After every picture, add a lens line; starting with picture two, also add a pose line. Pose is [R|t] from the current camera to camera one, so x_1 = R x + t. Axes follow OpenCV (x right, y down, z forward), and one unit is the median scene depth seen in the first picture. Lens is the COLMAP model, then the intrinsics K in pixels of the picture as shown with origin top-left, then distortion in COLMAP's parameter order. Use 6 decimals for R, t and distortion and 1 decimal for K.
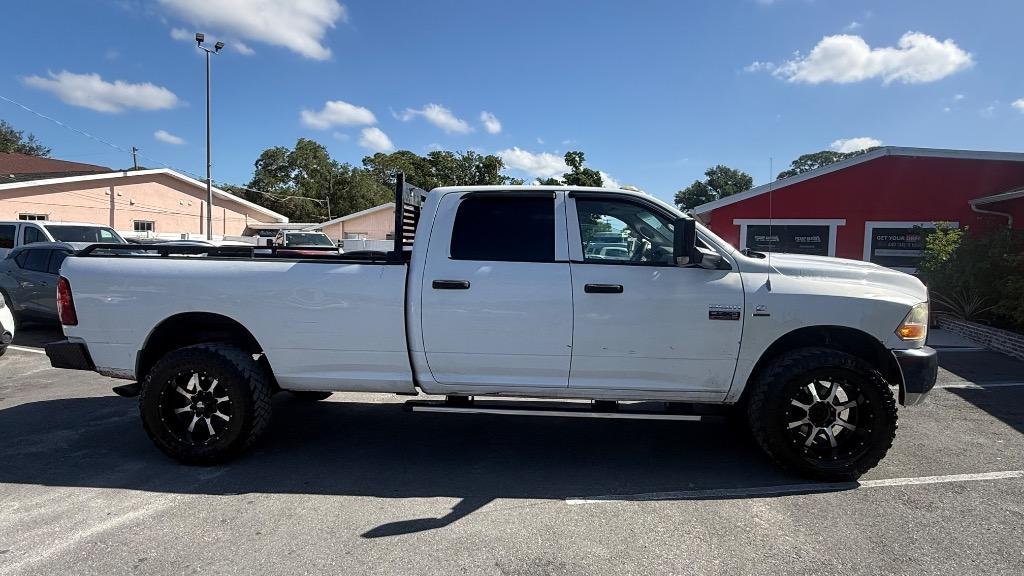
lens RADIAL K [[567.7, 0, 510.5], [0, 567.7, 288.6], [0, 0, 1]] dist [0.000147, 0.000662]
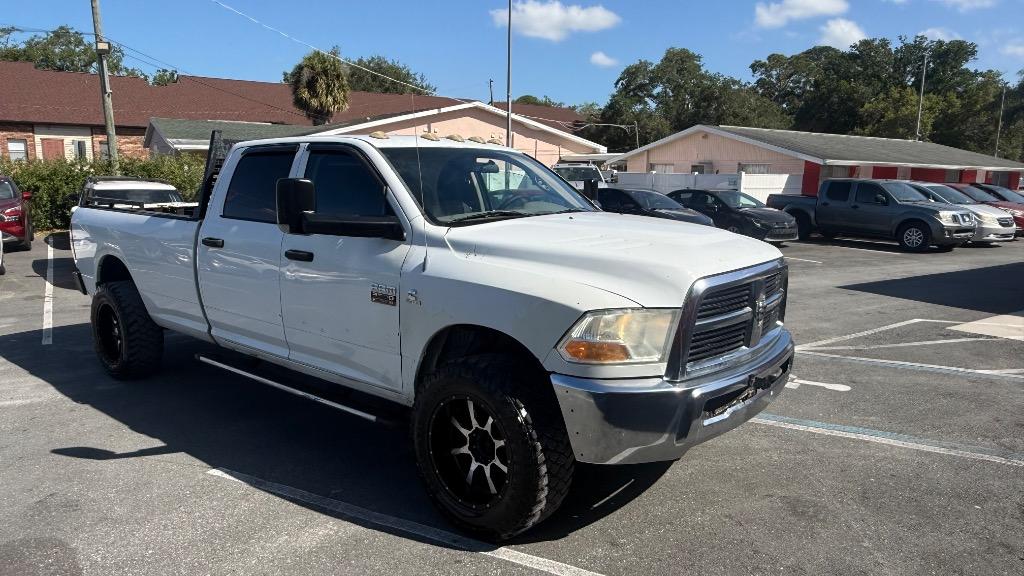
lens RADIAL K [[688.0, 0, 511.8], [0, 688.0, 287.7], [0, 0, 1]] dist [0.003576, -0.002314]
pose [[0.810871, 0.085573, -0.578935, 0.170440], [-0.034536, 0.994525, 0.098630, -0.010869], [0.584206, -0.059982, 0.809386, 0.051127]]
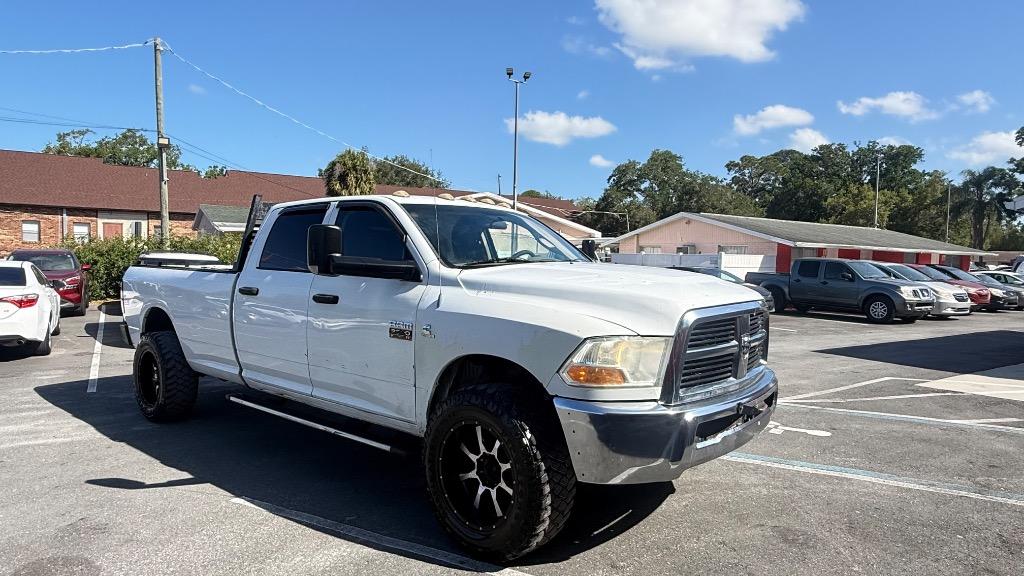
lens RADIAL K [[618.6, 0, 513.4], [0, 618.6, 284.5], [0, 0, 1]] dist [0.001586, 0.000282]
pose [[0.807712, 0.019352, -0.589259, 0.169789], [-0.041096, 0.998878, -0.023527, -0.002106], [0.588143, 0.043220, 0.807601, 0.051995]]
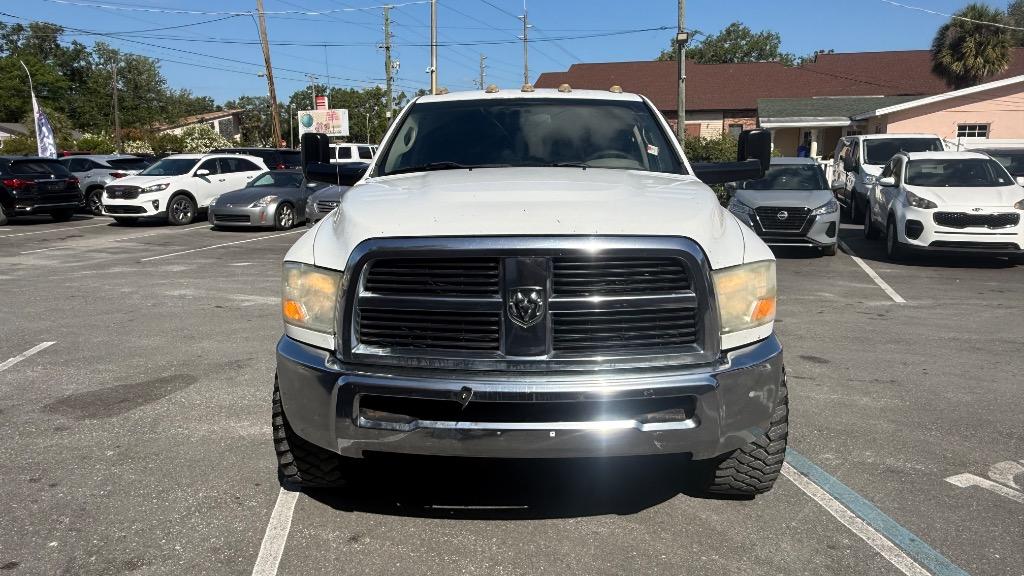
lens RADIAL K [[688.0, 0, 511.8], [0, 688.0, 287.7], [0, 0, 1]] dist [0.003576, -0.002314]
pose [[0.044756, 0.172750, -0.983948, 0.223689], [-0.061533, 0.983542, 0.169880, -0.012281], [0.997101, 0.052943, 0.054649, 0.188750]]
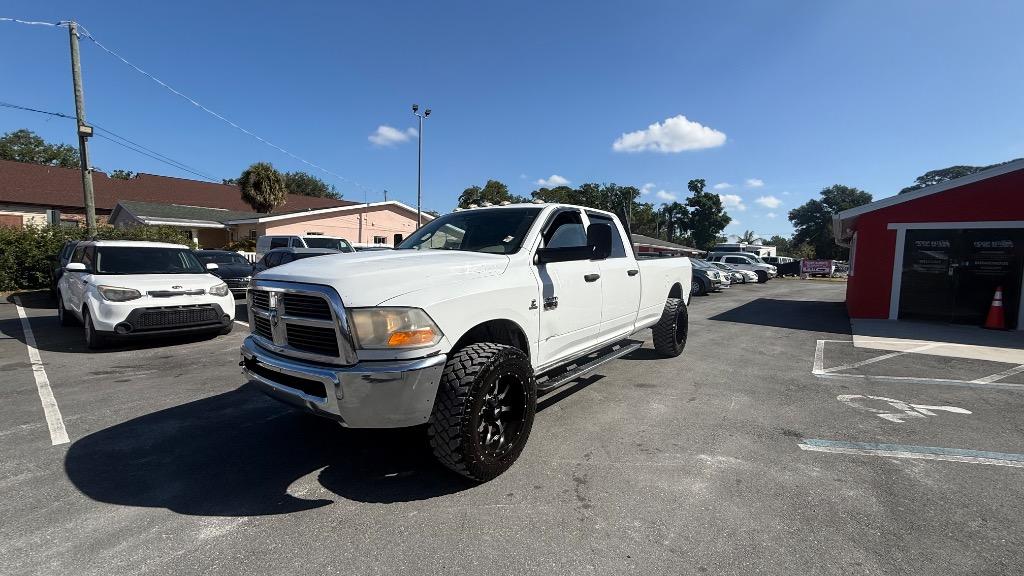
lens RADIAL K [[407.3, 0, 507.9], [0, 407.3, 286.1], [0, 0, 1]] dist [0.001900, 0.000039]
pose [[0.950888, 0.025526, -0.308480, 0.002160], [-0.025618, 0.999665, 0.003752, -0.002665], [0.308472, 0.004335, 0.951223, 0.096494]]
